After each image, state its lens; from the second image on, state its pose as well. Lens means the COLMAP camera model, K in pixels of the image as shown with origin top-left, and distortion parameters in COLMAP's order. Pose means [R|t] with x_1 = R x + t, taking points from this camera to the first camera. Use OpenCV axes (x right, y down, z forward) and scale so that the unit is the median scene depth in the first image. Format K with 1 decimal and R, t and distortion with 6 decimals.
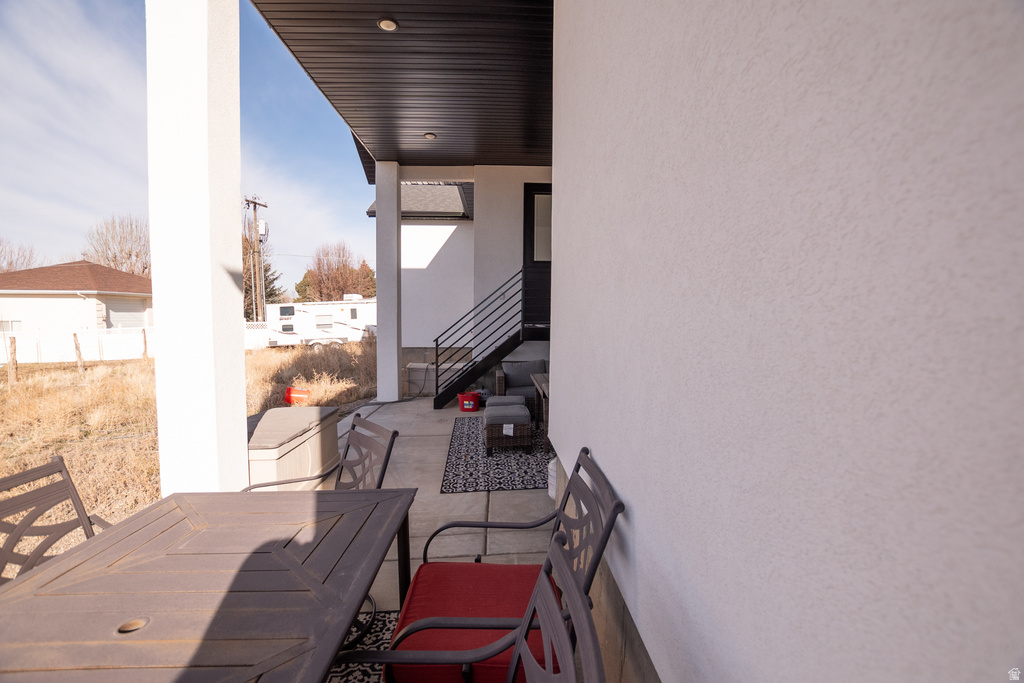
lens RADIAL K [[449.2, 0, 506.2], [0, 449.2, 345.6], [0, 0, 1]] dist [-0.031174, 0.004636]
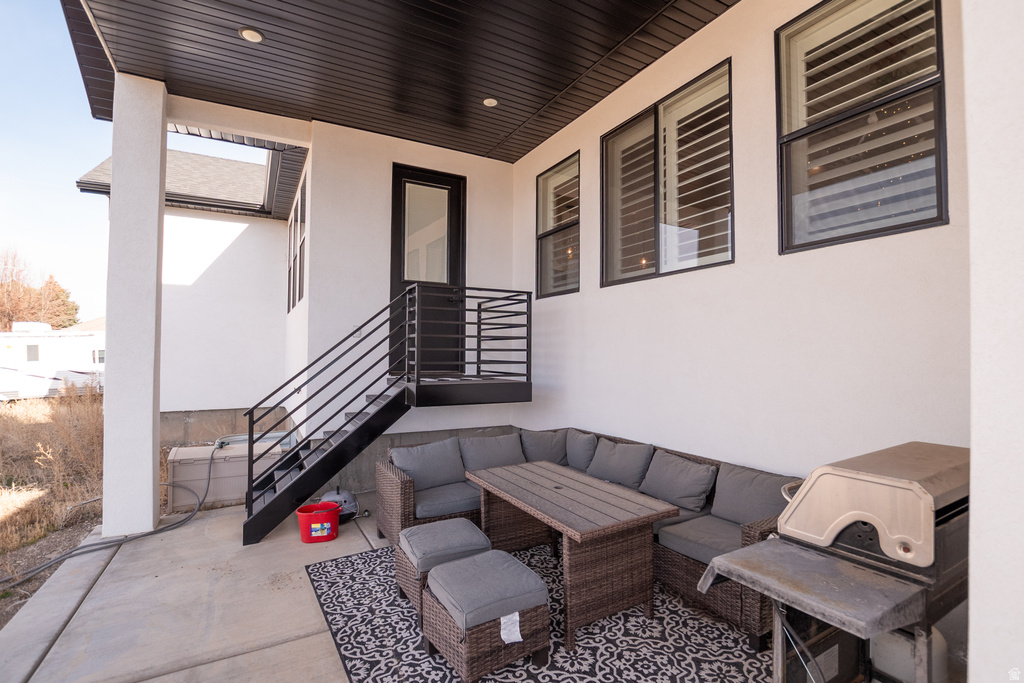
lens RADIAL K [[480.3, 0, 507.3], [0, 480.3, 344.5], [0, 0, 1]] dist [-0.021701, 0.000942]
pose [[0.892719, 0.006599, 0.450565, -0.086963], [0.031241, 0.996580, -0.076495, -0.024517], [-0.449529, 0.082365, 0.889461, 0.220532]]
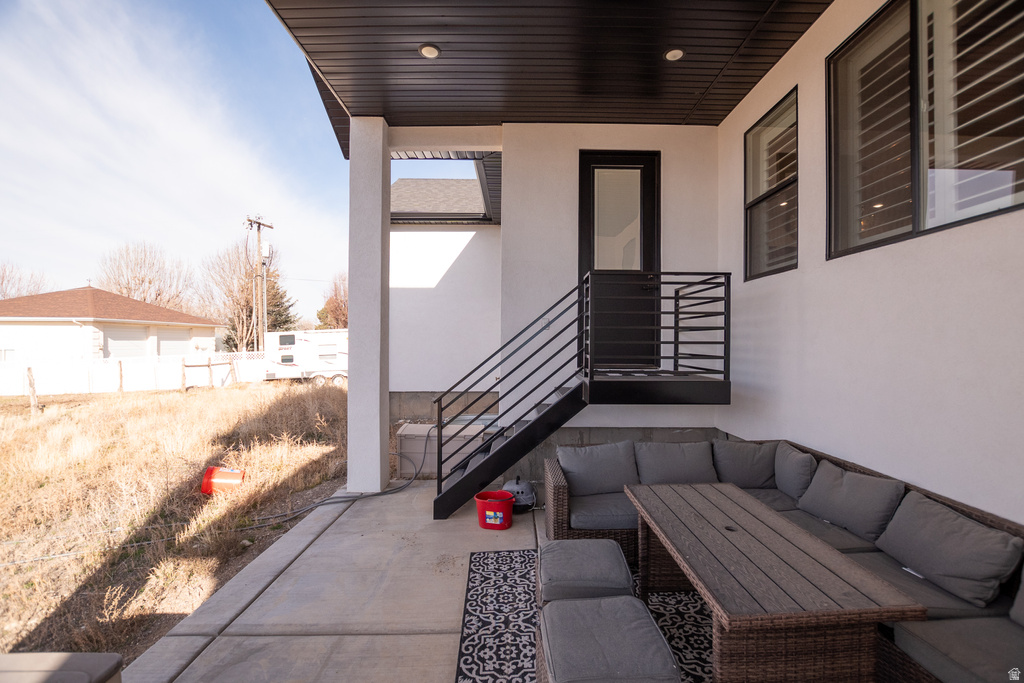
lens RADIAL K [[449.2, 0, 514.8], [0, 449.2, 344.4], [0, 0, 1]] dist [-0.031174, 0.004636]
pose [[0.999739, -0.001319, -0.022817, -0.027120], [-0.000090, 0.998098, -0.061653, -0.030225], [0.022855, 0.061639, 0.997837, 0.259581]]
